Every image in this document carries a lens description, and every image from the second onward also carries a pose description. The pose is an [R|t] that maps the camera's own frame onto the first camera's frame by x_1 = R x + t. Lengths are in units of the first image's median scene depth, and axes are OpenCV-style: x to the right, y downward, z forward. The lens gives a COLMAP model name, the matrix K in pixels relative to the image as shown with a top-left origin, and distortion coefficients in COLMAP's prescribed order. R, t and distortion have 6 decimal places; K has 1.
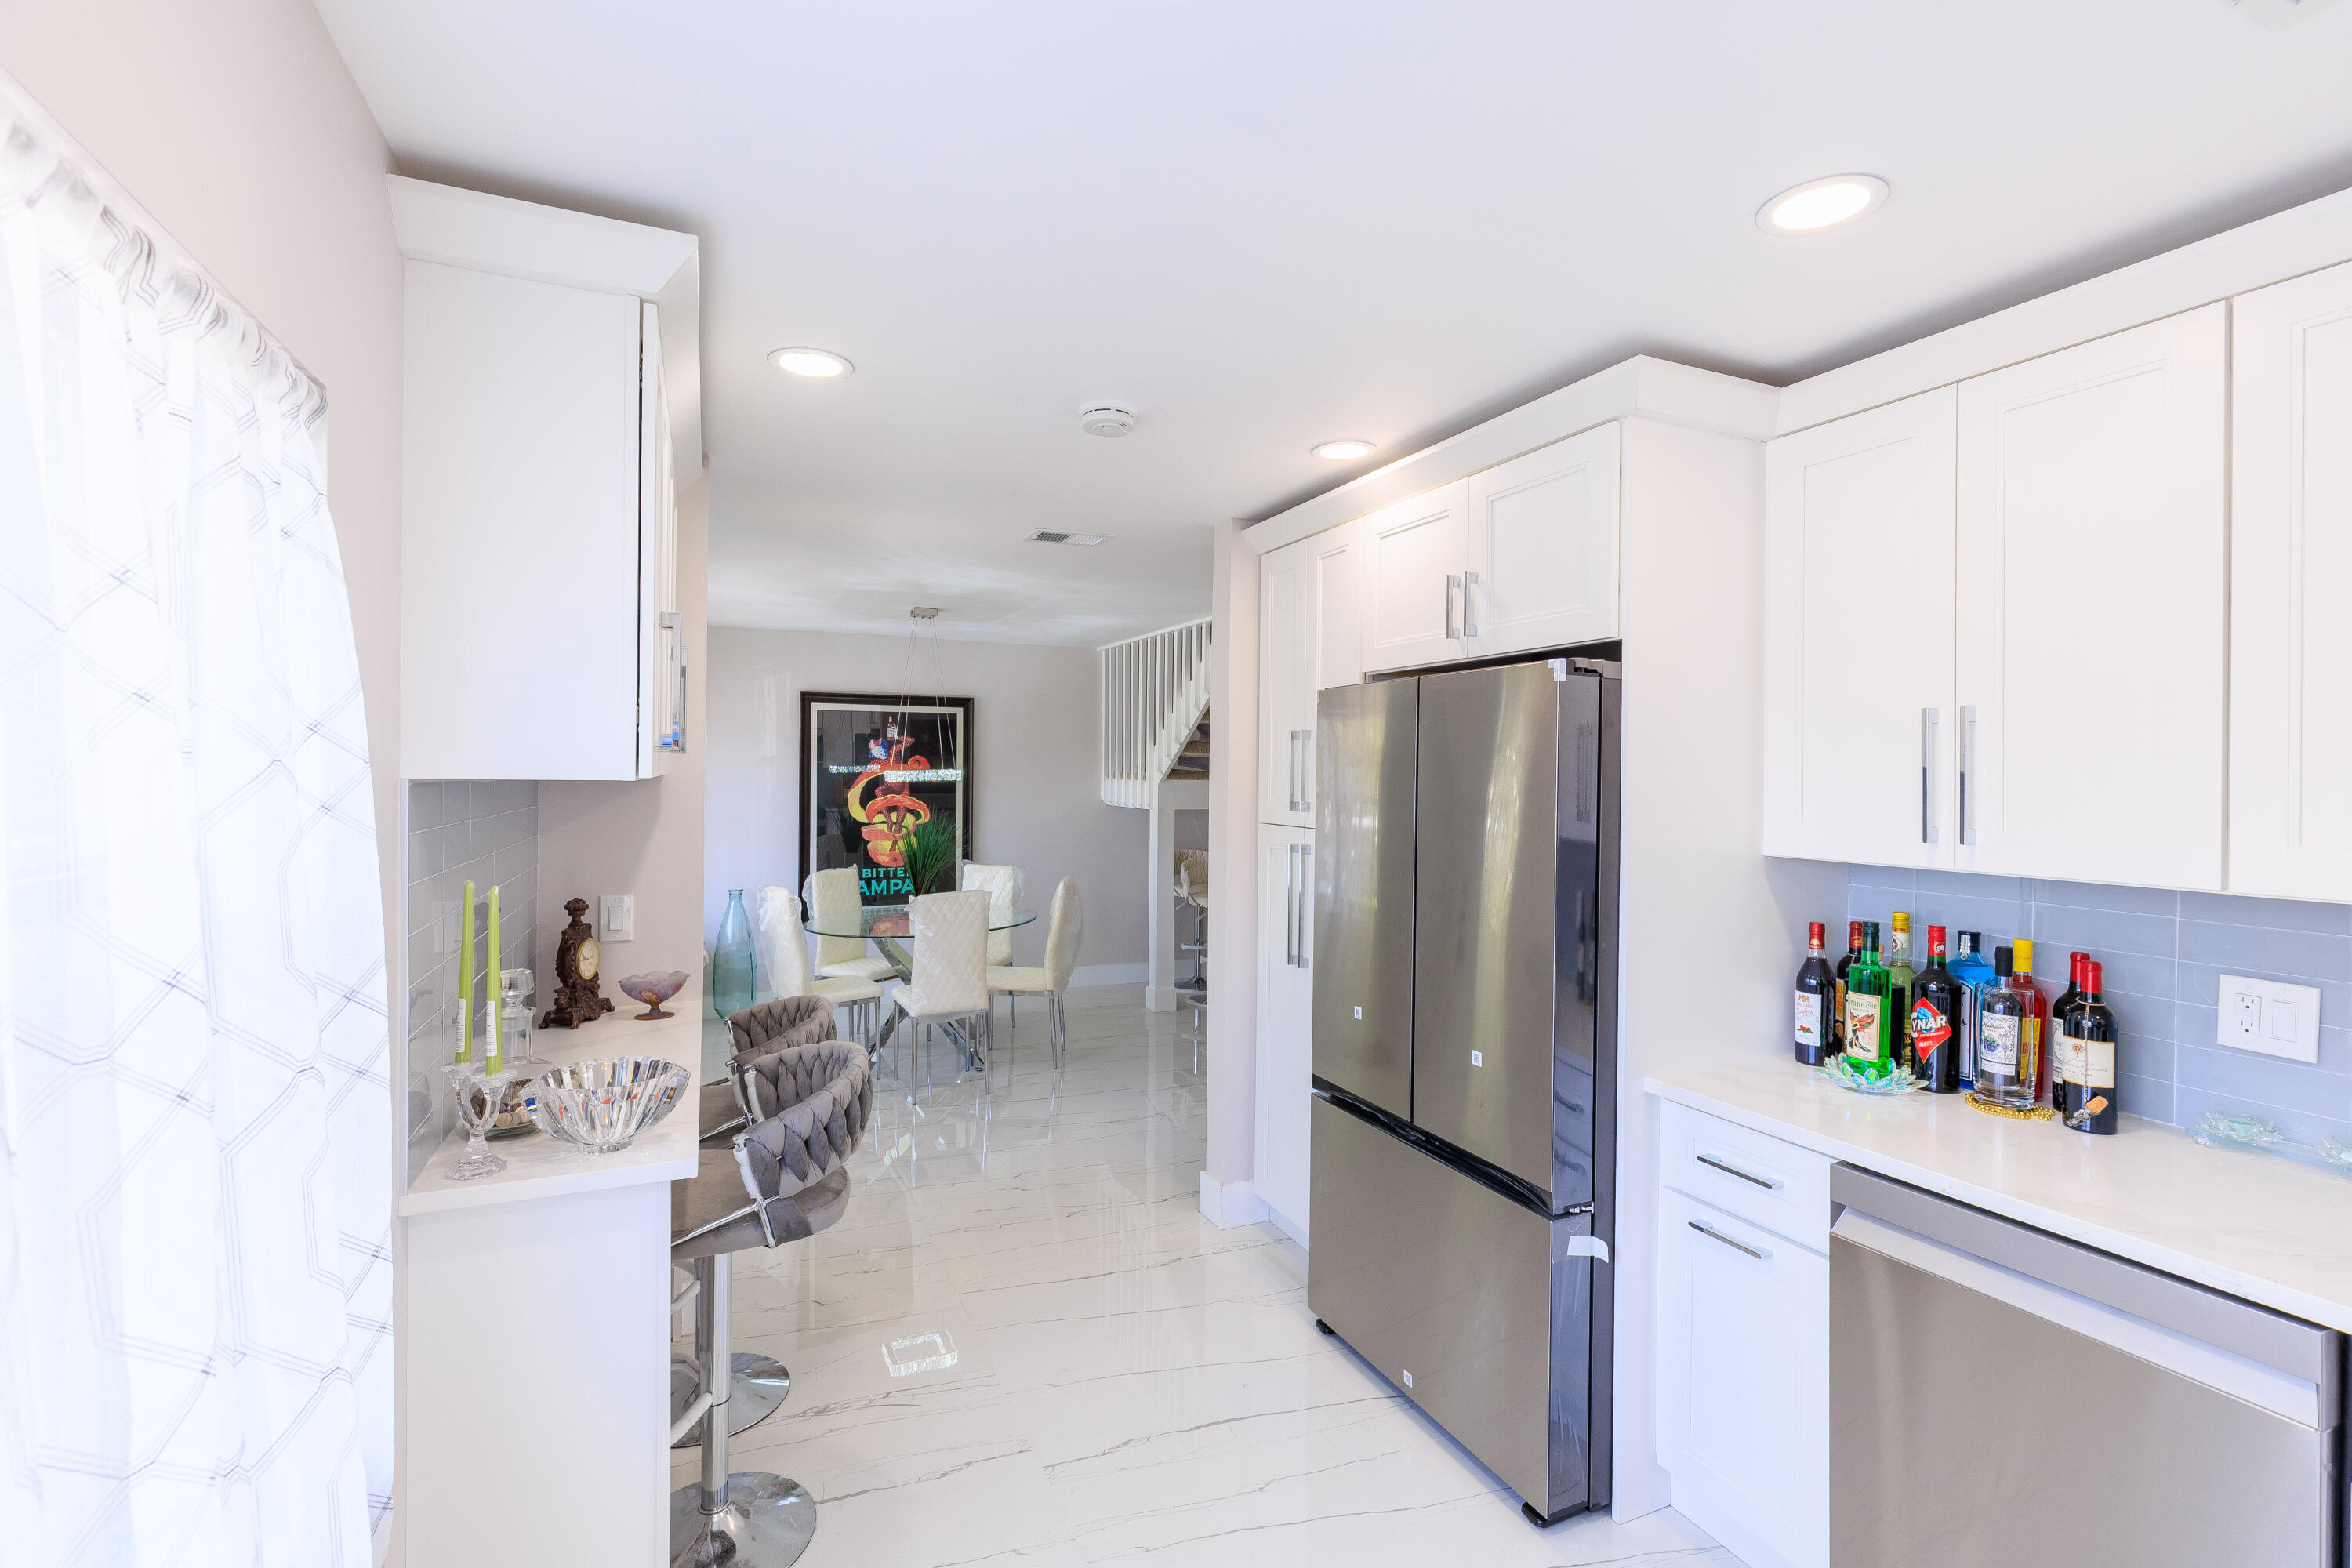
lens RADIAL K [[1045.4, 0, 1176.5], [0, 1045.4, 779.2], [0, 0, 1]] dist [0.004954, -0.000891]
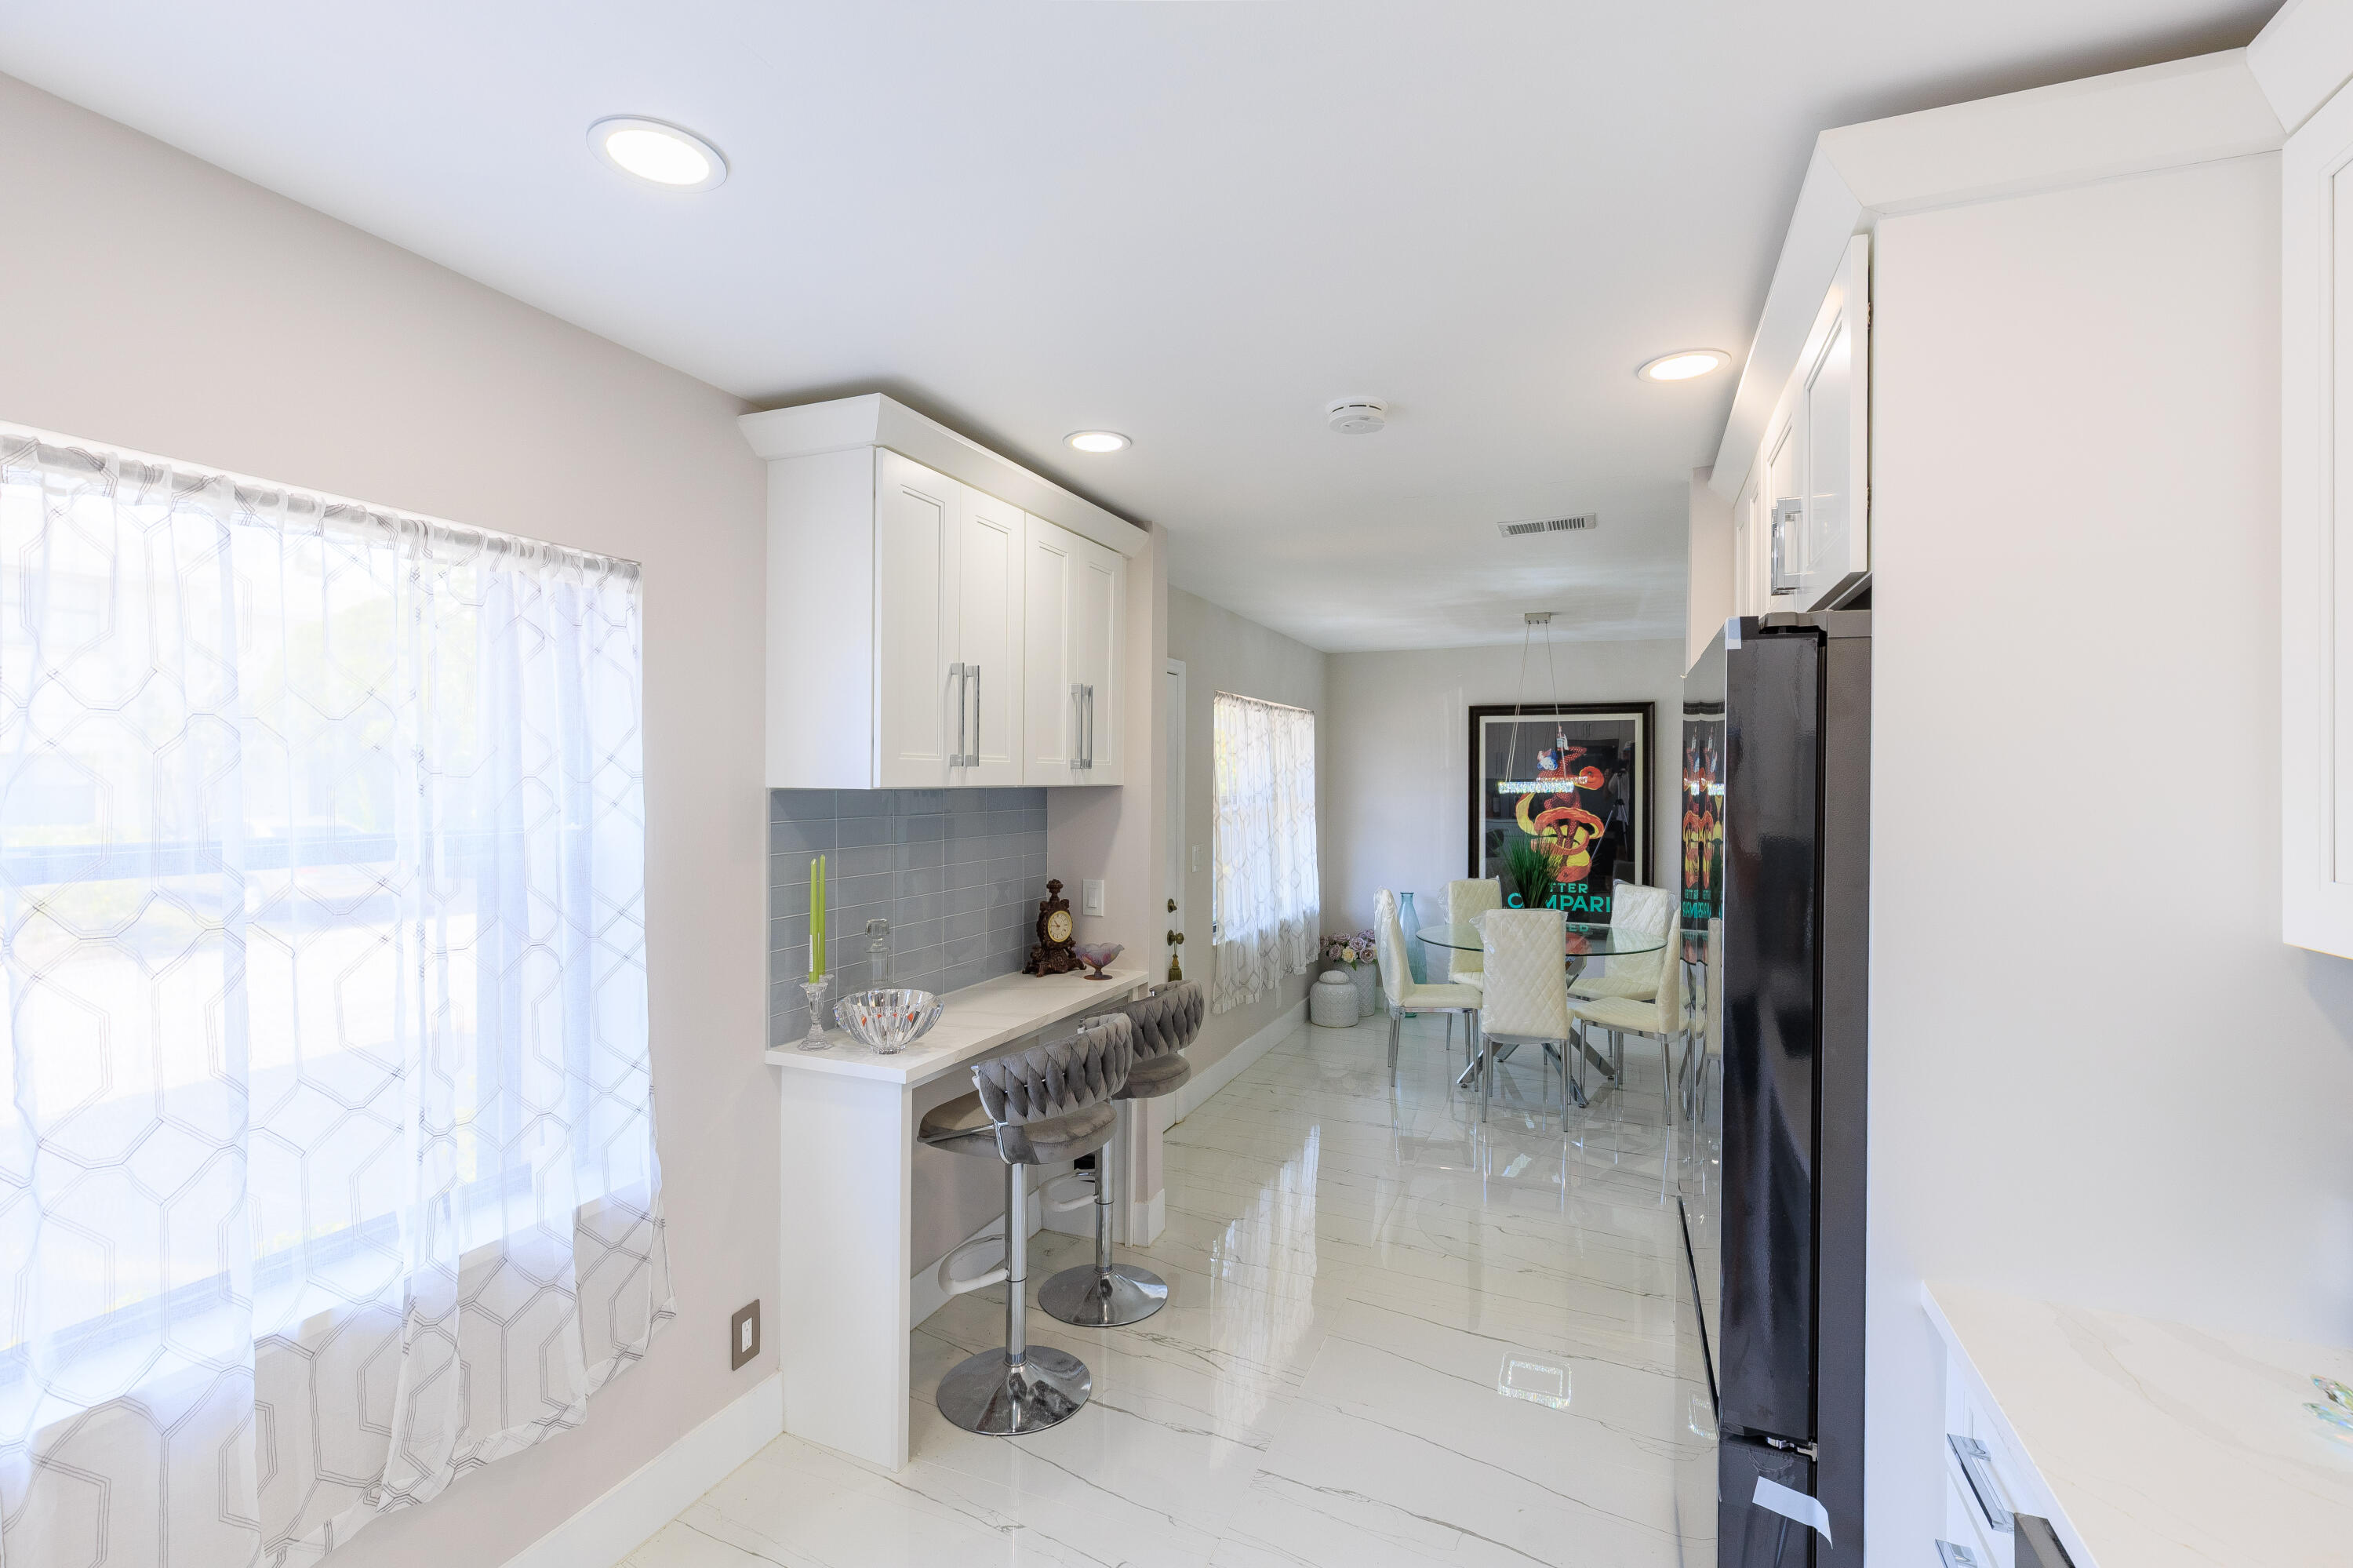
lens RADIAL K [[1045.9, 0, 1178.1], [0, 1045.9, 780.2], [0, 0, 1]] dist [0.004954, -0.000891]
pose [[0.685519, -0.002144, -0.728051, 0.231624], [-0.005454, 0.999952, -0.008080, -0.000403], [0.728034, 0.009510, 0.685475, 0.100197]]
